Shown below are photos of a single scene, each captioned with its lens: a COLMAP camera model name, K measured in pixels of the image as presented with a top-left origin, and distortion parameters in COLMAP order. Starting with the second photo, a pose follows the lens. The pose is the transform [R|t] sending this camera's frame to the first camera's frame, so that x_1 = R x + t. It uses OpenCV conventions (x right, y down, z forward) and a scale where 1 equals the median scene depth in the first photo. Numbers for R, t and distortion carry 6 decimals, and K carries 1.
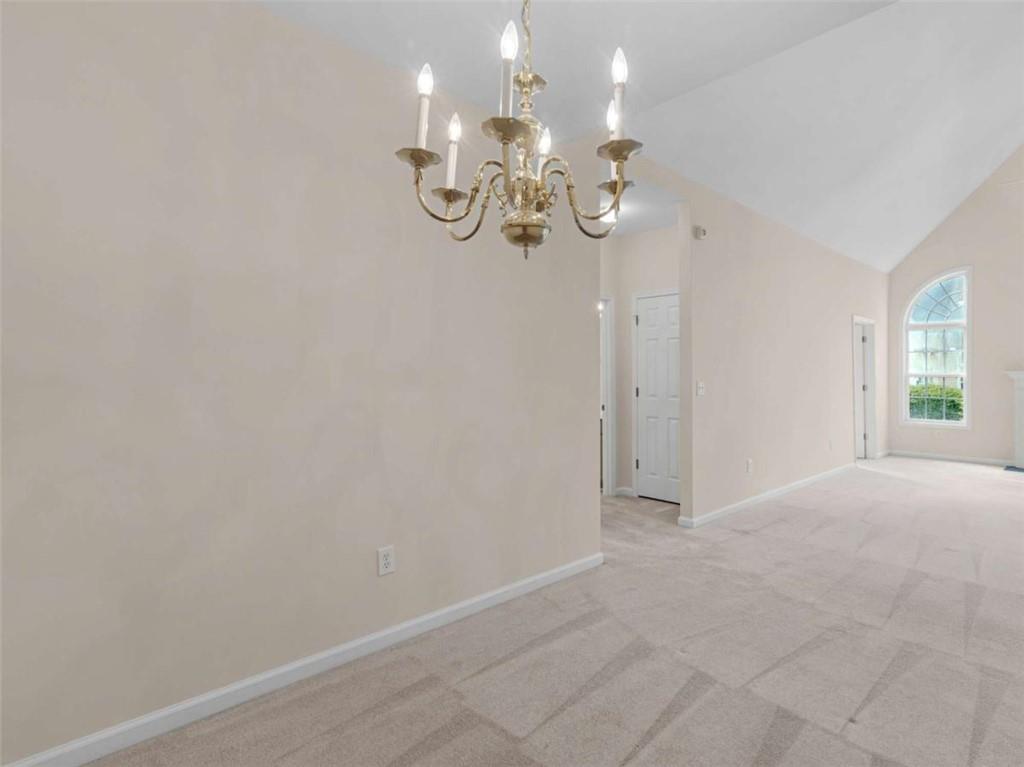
lens RADIAL K [[518.3, 0, 509.0], [0, 518.3, 364.8], [0, 0, 1]] dist [0.018449, 0.000212]
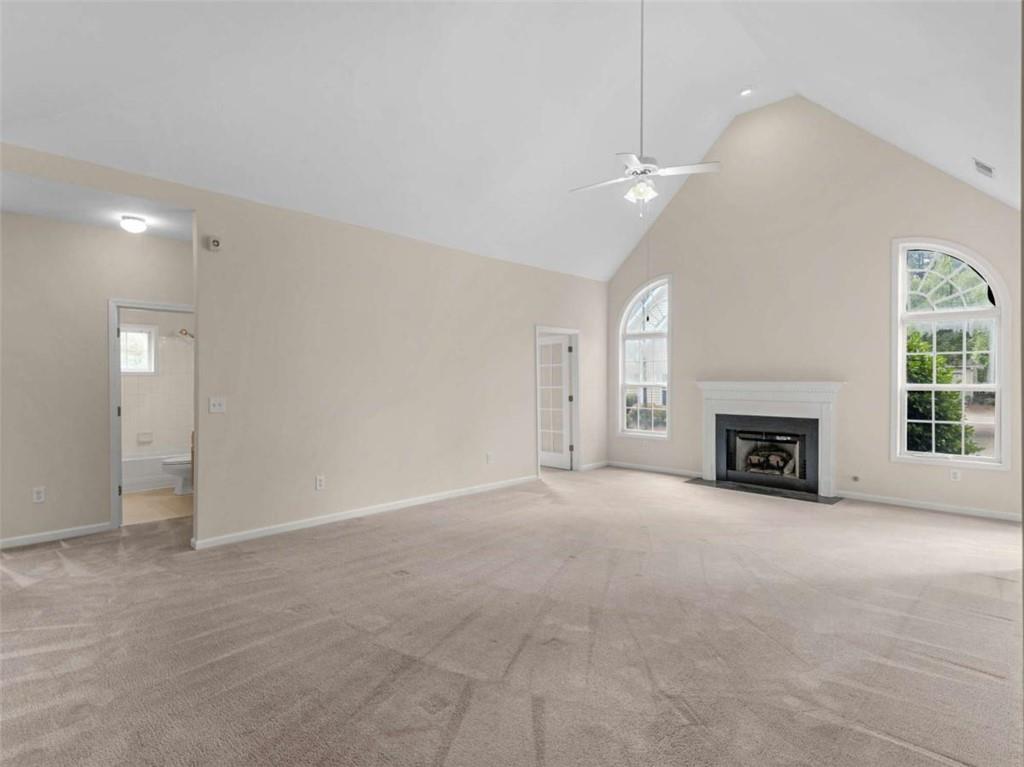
lens RADIAL K [[518.3, 0, 483.8], [0, 518.3, 377.7], [0, 0, 1]] dist [0.018449, 0.000212]
pose [[0.999899, -0.007354, -0.012177, 0.534677], [0.007483, 0.999916, 0.010566, -0.007348], [0.012099, -0.010656, 0.999870, 0.023457]]
